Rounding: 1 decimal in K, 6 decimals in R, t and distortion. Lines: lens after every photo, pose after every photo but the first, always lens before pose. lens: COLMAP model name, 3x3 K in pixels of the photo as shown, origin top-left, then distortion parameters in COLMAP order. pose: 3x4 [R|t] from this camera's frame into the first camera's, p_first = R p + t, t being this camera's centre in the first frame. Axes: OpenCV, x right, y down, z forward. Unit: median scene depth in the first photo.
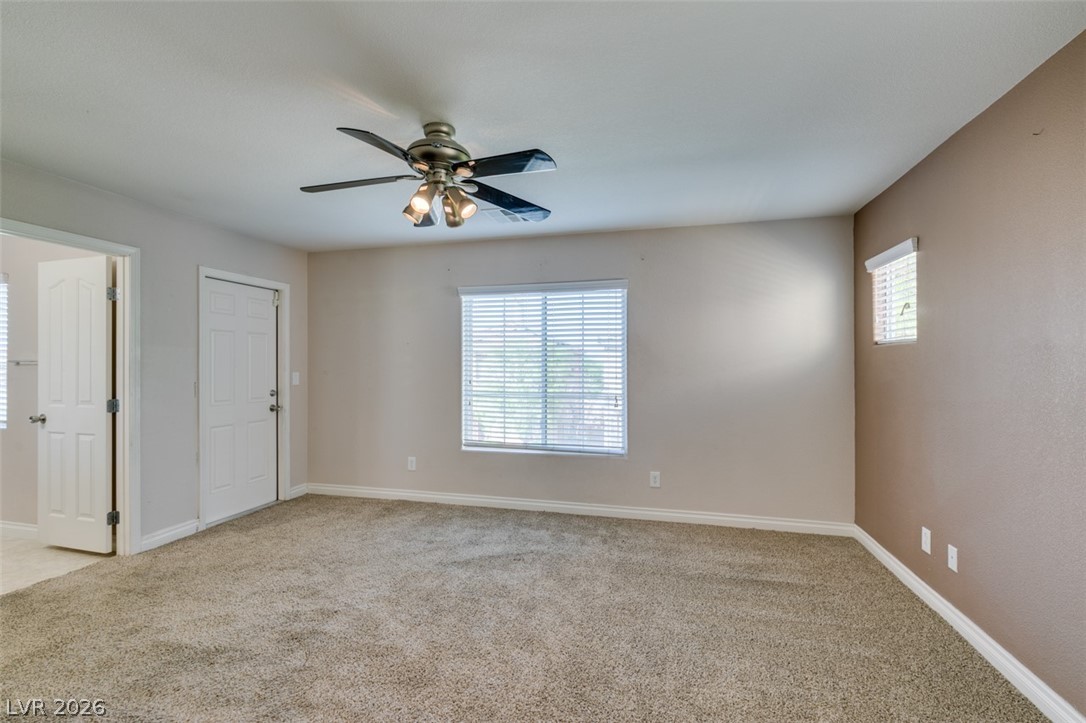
lens RADIAL K [[484.8, 0, 541.6], [0, 484.8, 364.5], [0, 0, 1]] dist [0.002298, -0.000503]
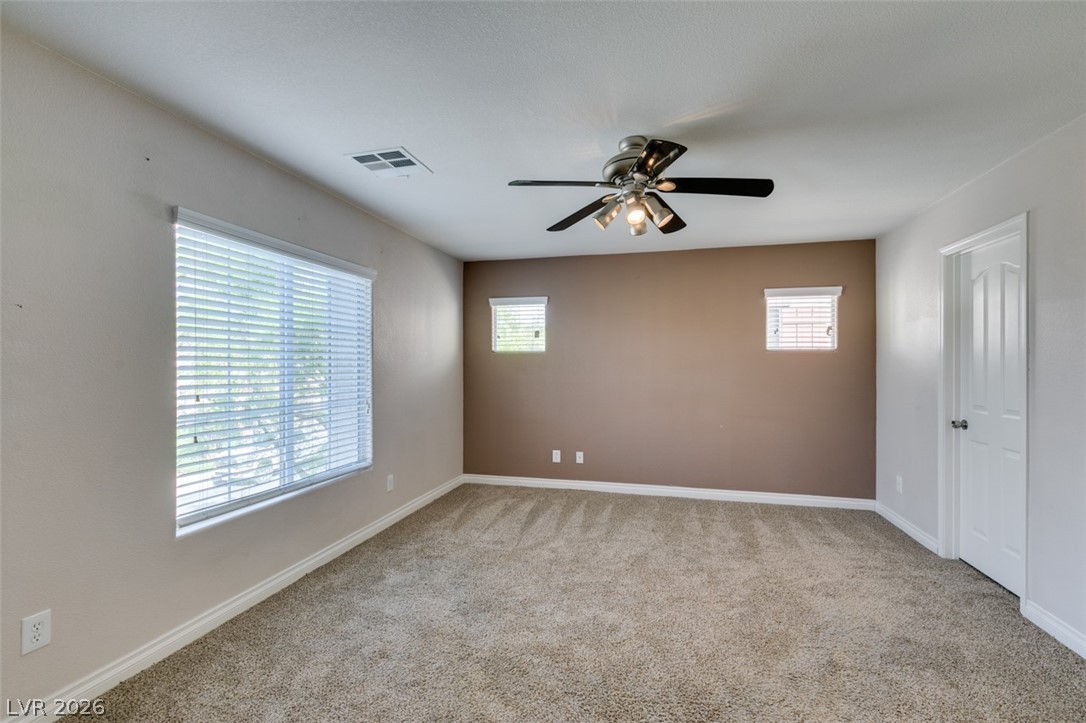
lens RADIAL K [[484.8, 0, 541.6], [0, 484.8, 364.5], [0, 0, 1]] dist [0.002298, -0.000503]
pose [[-0.005472, 0.001407, 0.999984, -0.759732], [-0.000575, 0.999999, -0.001410, 0.000642], [-0.999985, -0.000583, -0.005472, 0.722984]]
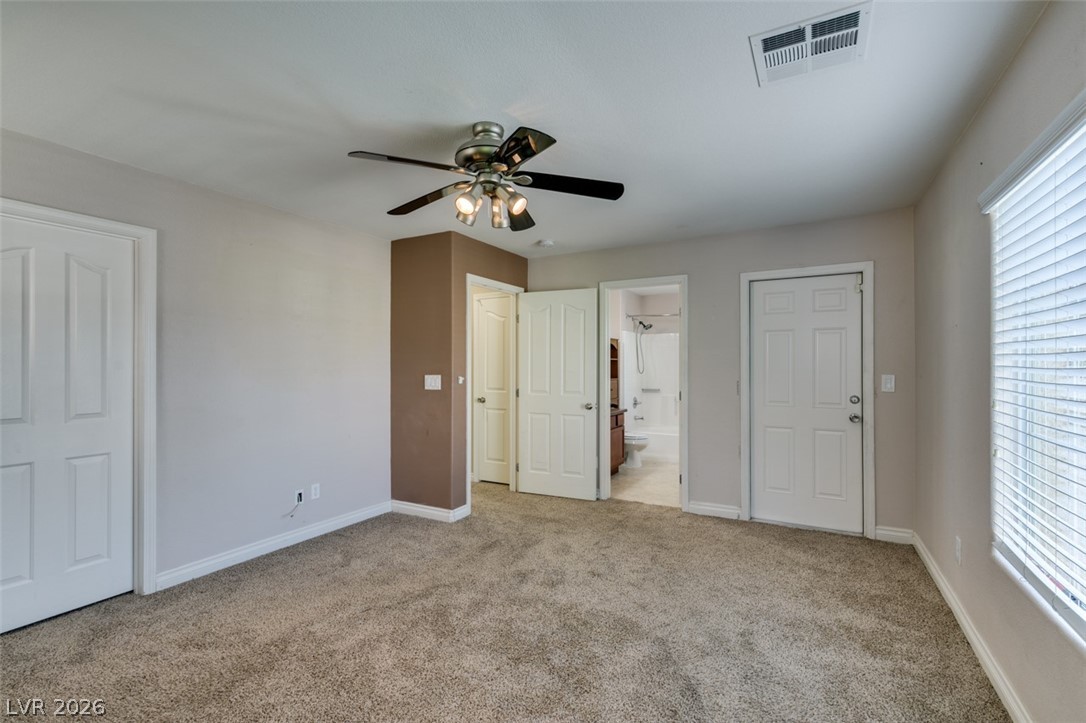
lens RADIAL K [[484.8, 0, 541.6], [0, 484.8, 364.5], [0, 0, 1]] dist [0.002298, -0.000503]
pose [[-0.252494, -0.001925, -0.967596, 0.431617], [0.001730, 0.999996, -0.002441, 0.000524], [0.967597, -0.002291, -0.252490, 0.809713]]
